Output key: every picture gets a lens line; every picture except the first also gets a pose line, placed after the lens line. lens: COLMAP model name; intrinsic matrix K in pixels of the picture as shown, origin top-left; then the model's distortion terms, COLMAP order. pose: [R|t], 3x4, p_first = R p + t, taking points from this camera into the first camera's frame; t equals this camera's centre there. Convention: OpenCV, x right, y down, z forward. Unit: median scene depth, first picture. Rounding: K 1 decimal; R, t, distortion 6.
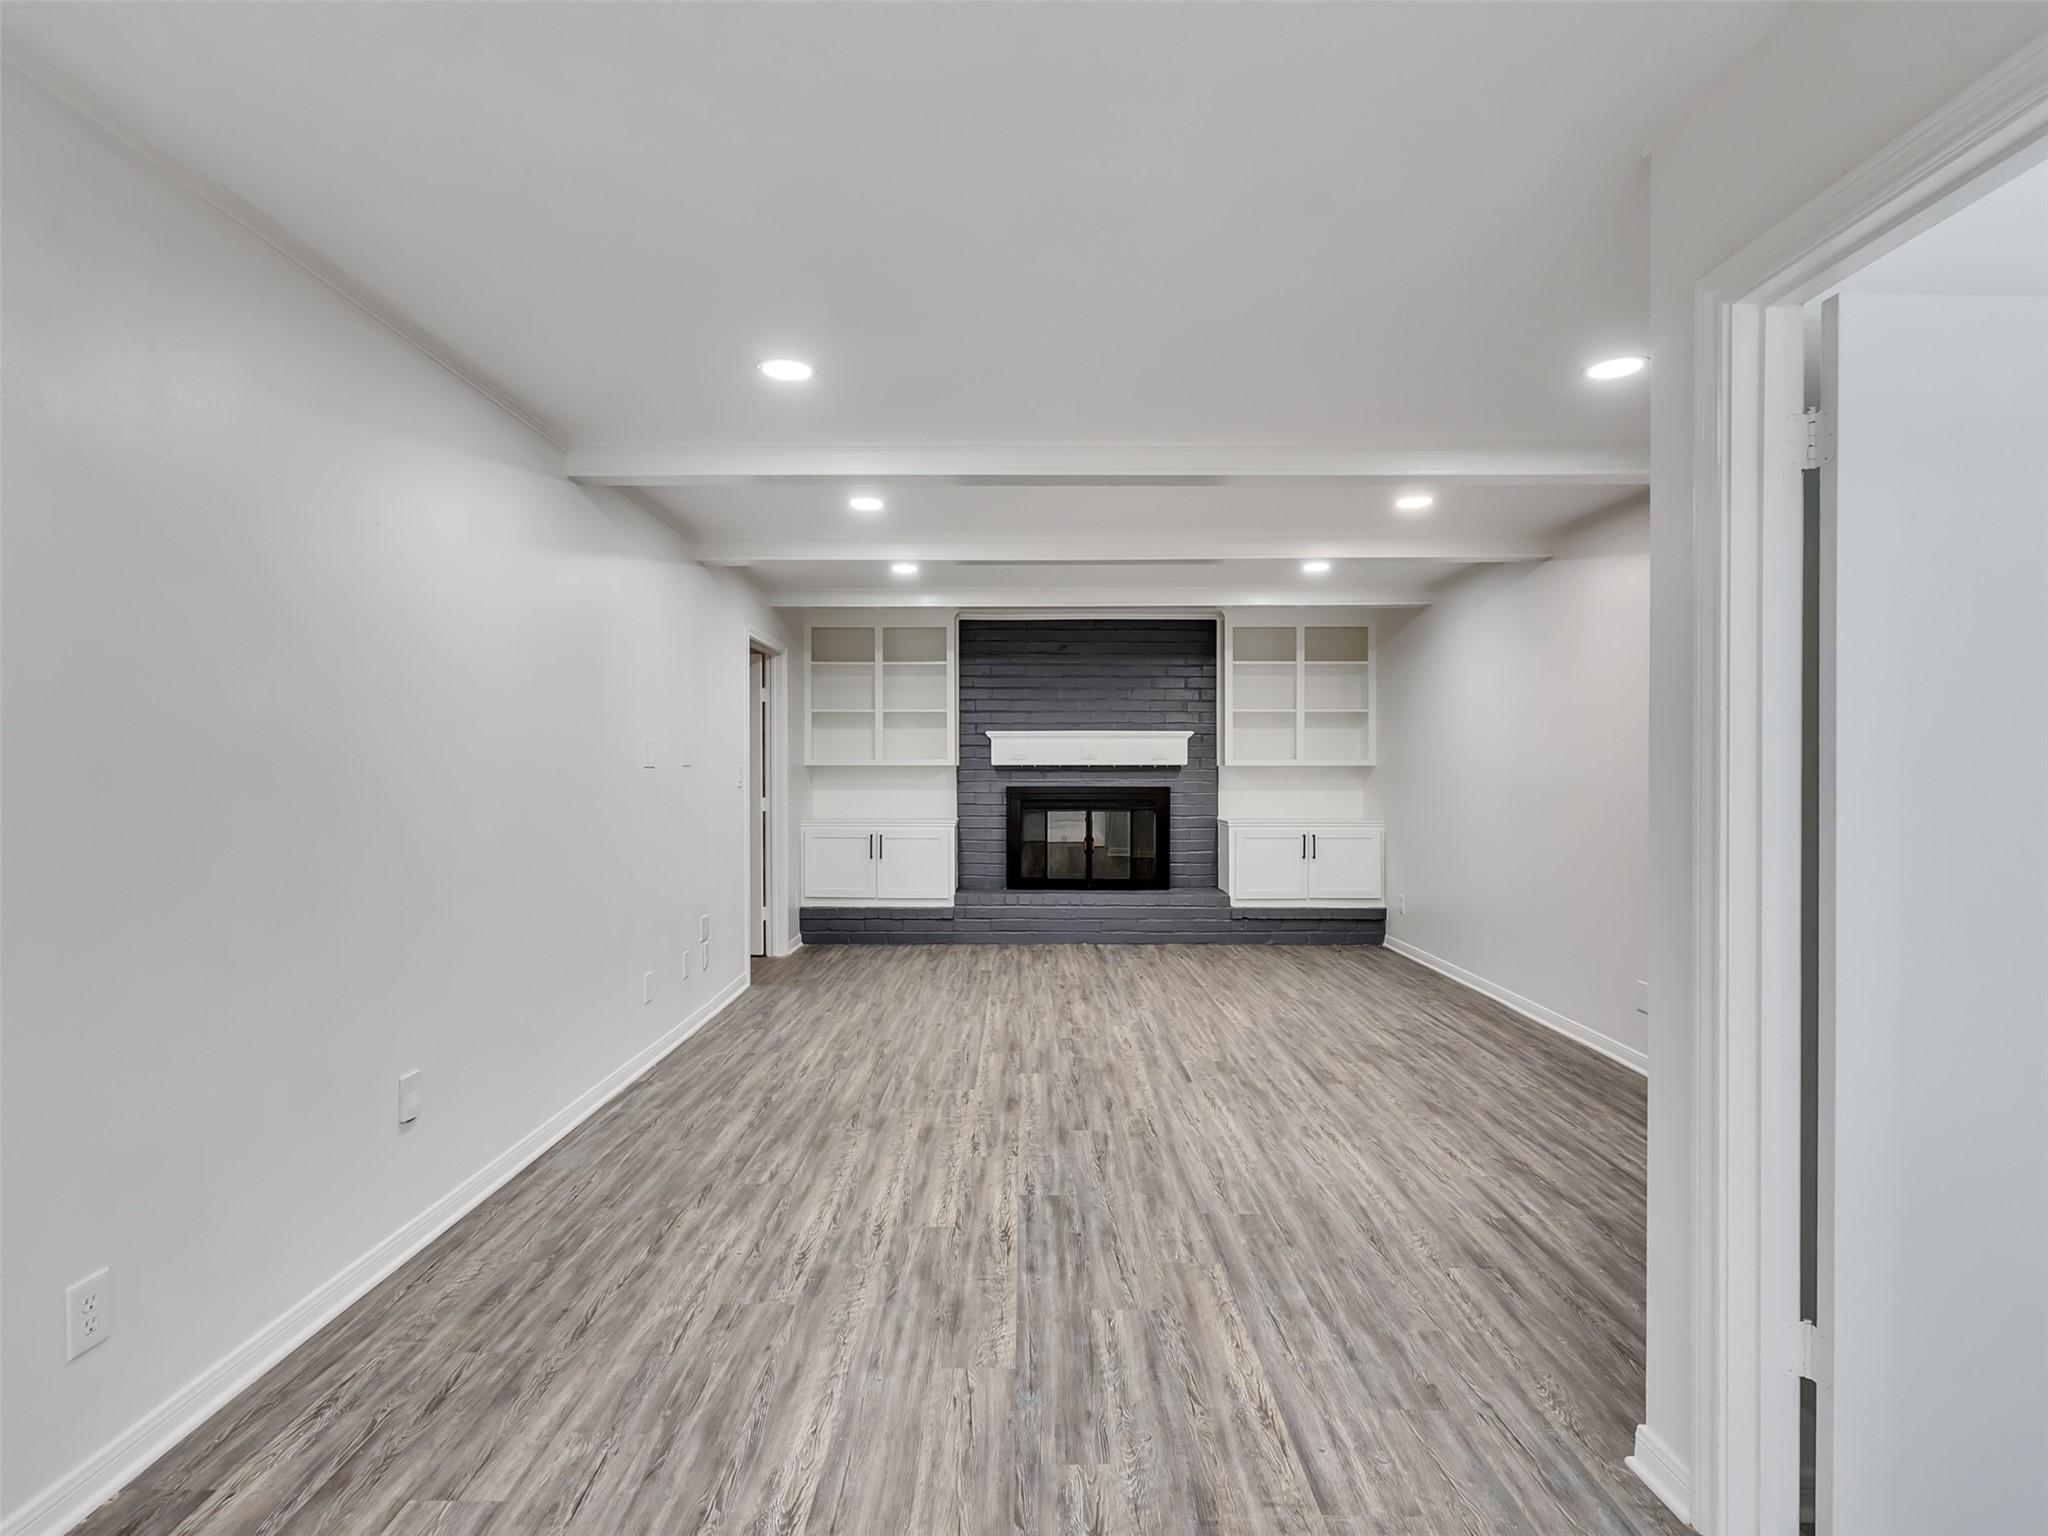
lens RADIAL K [[1053.0, 0, 1010.7], [0, 1053.0, 773.5], [0, 0, 1]] dist [-0.000875, -0.000366]
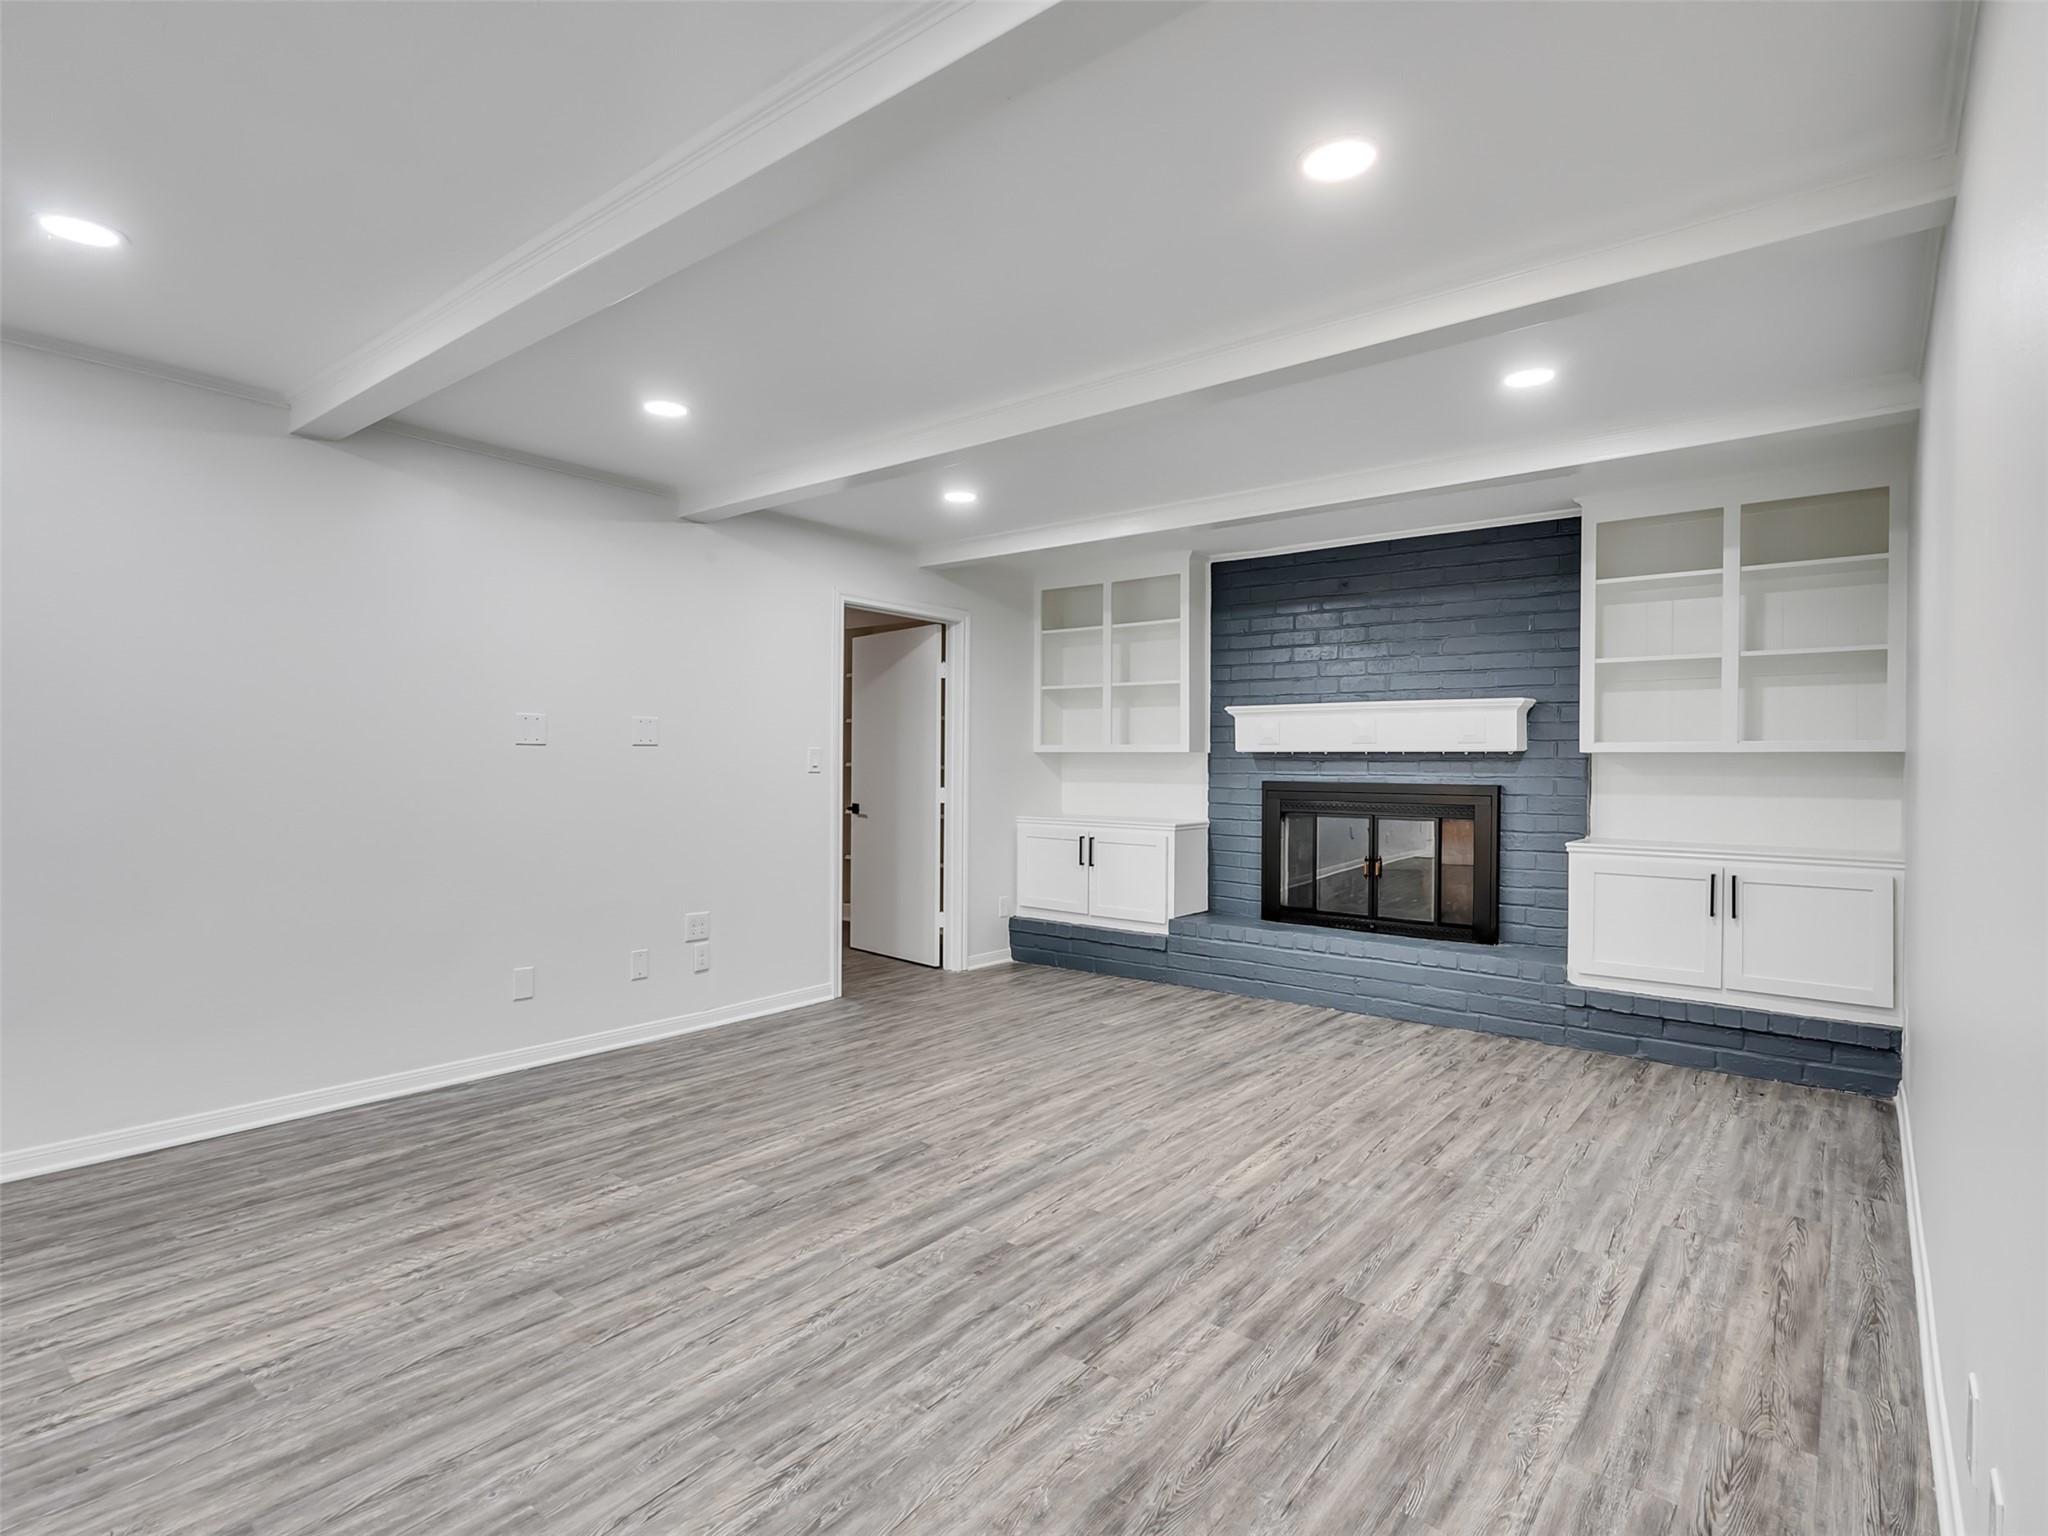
lens RADIAL K [[1053.0, 0, 1012.6], [0, 1053.0, 756.1], [0, 0, 1]] dist [-0.000875, -0.000366]
pose [[0.781359, 0.001233, -0.624080, 0.450336], [-0.012760, 0.999821, -0.014001, 0.010617], [0.623951, 0.018903, 0.781235, 0.438470]]
